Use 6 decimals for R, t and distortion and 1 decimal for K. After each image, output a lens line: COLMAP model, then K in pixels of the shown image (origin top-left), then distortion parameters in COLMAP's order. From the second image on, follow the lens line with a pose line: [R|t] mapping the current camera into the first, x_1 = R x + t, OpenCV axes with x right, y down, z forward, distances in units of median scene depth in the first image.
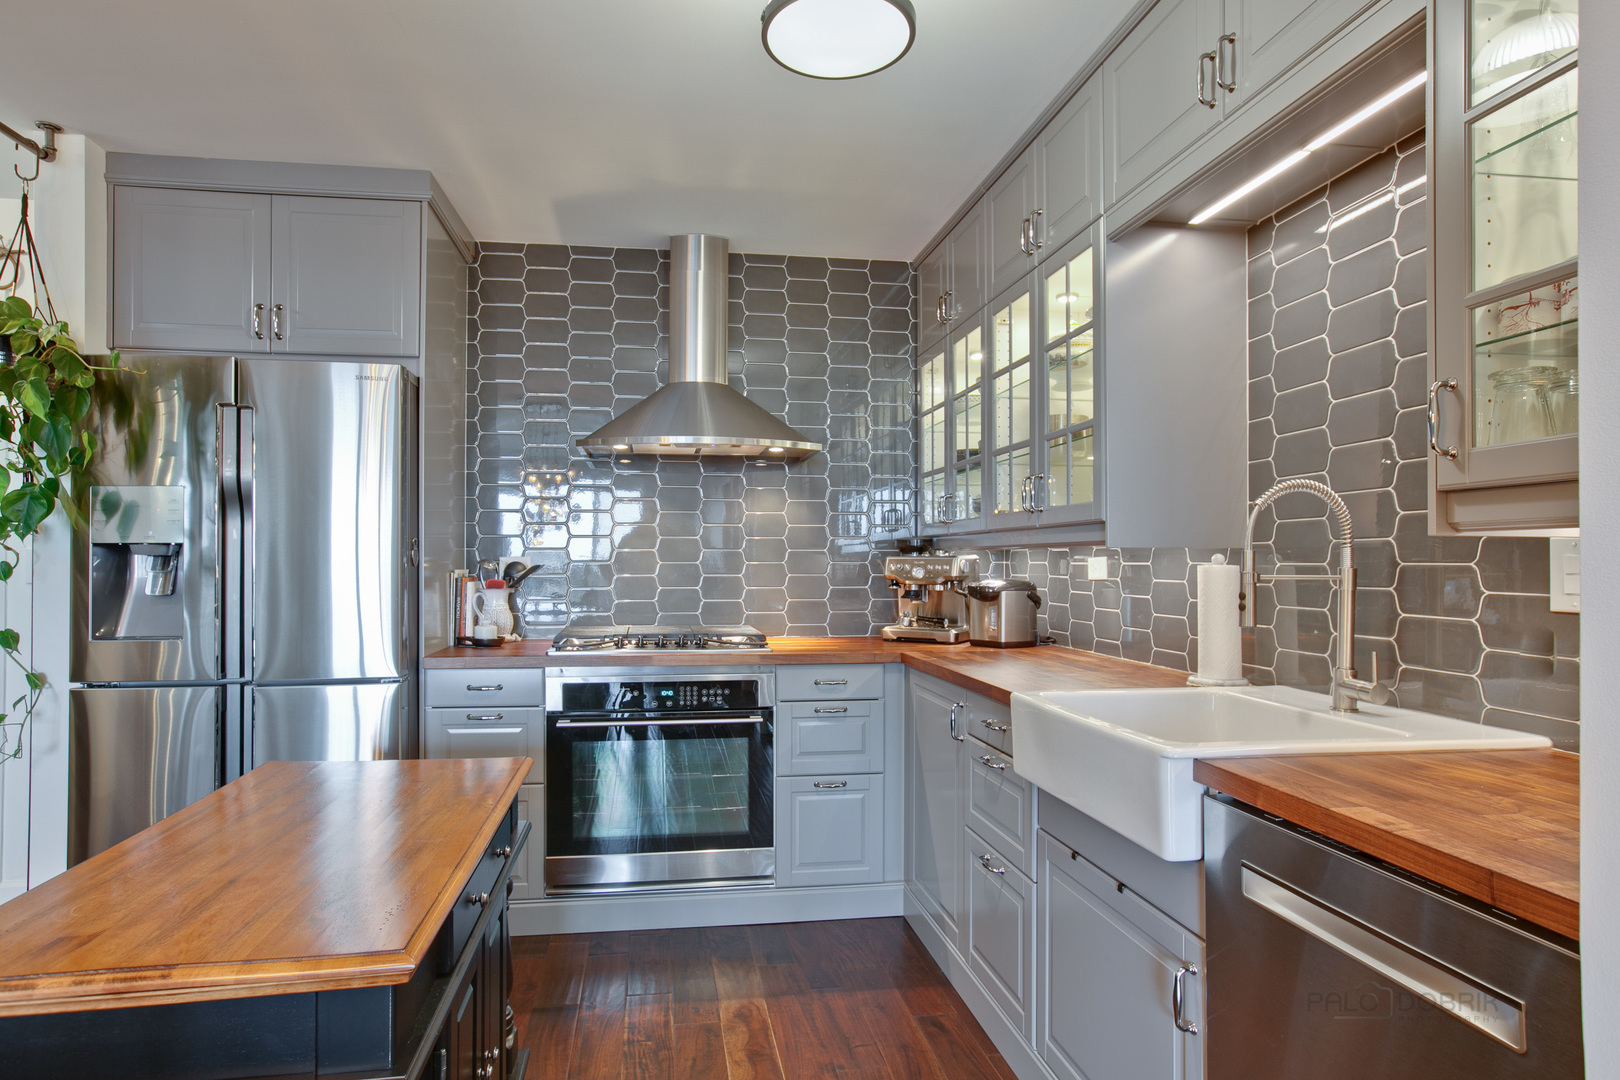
lens RADIAL K [[851.2, 0, 786.8], [0, 851.2, 565.6], [0, 0, 1]] dist [-0.033728, 0.000614]
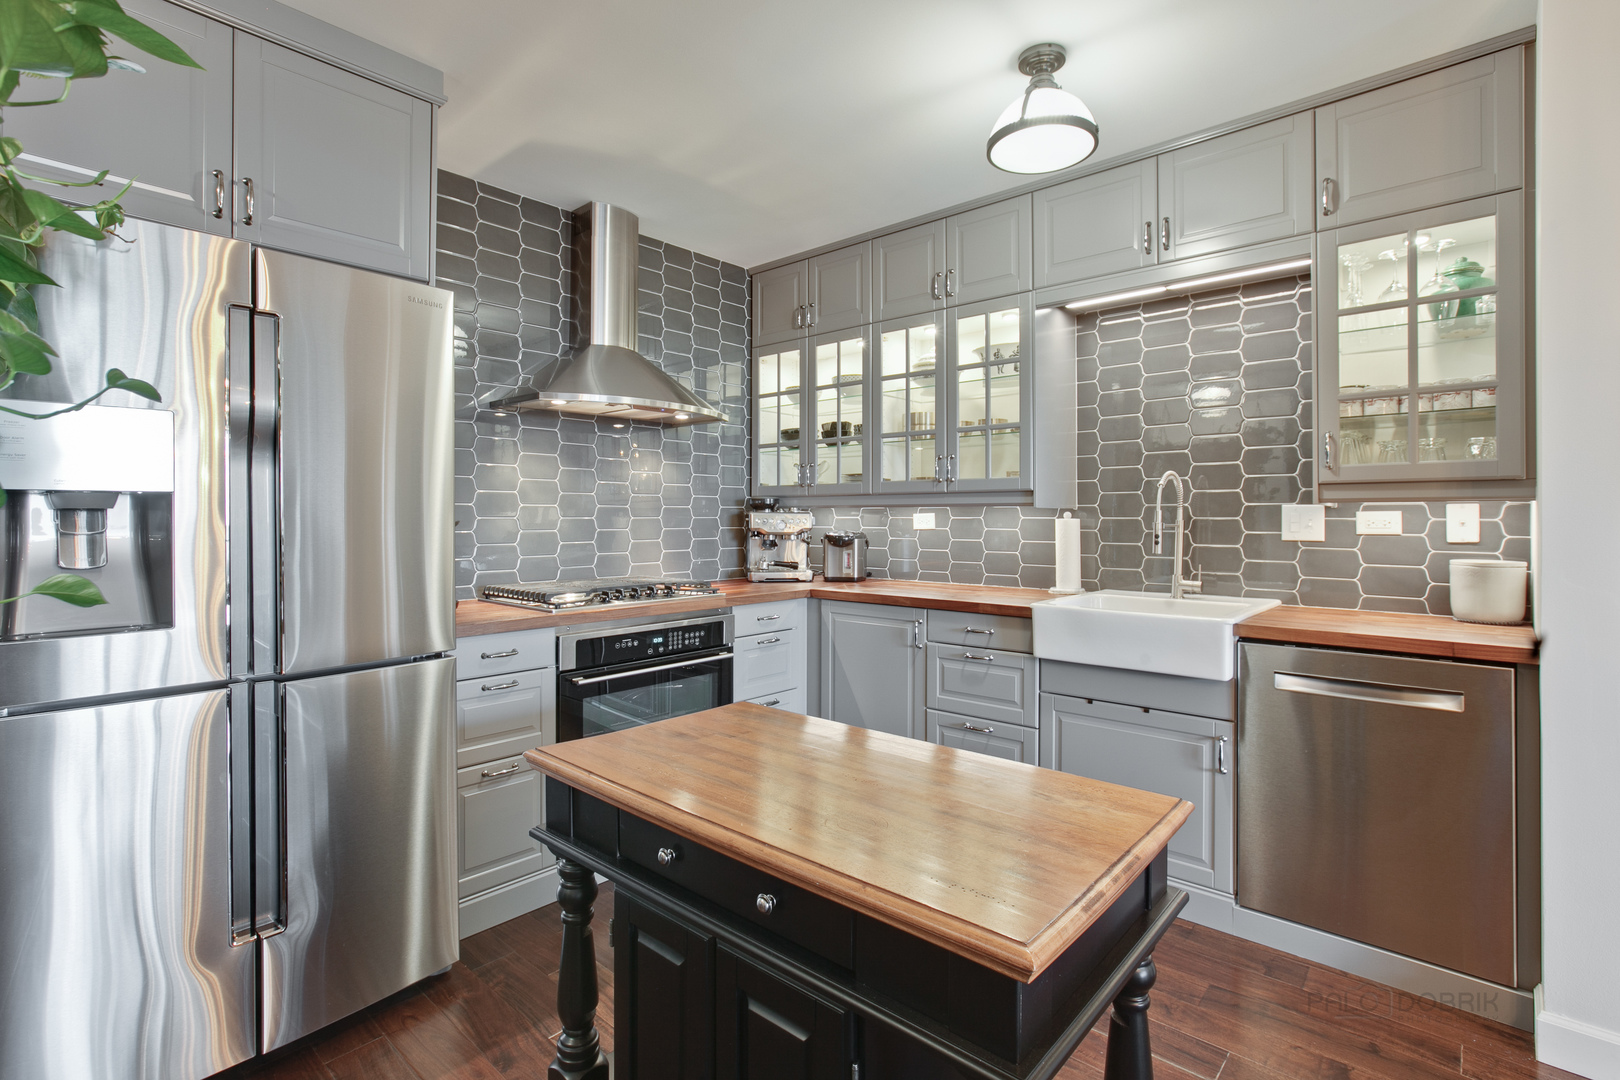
lens RADIAL K [[752.9, 0, 801.1], [0, 752.9, 519.0], [0, 0, 1]] dist [-0.030375, 0.000831]
pose [[0.772959, -0.002569, 0.634451, -0.580294], [0.003277, 0.999995, 0.000056, -0.001609], [-0.634448, 0.002036, 0.772963, 0.150576]]
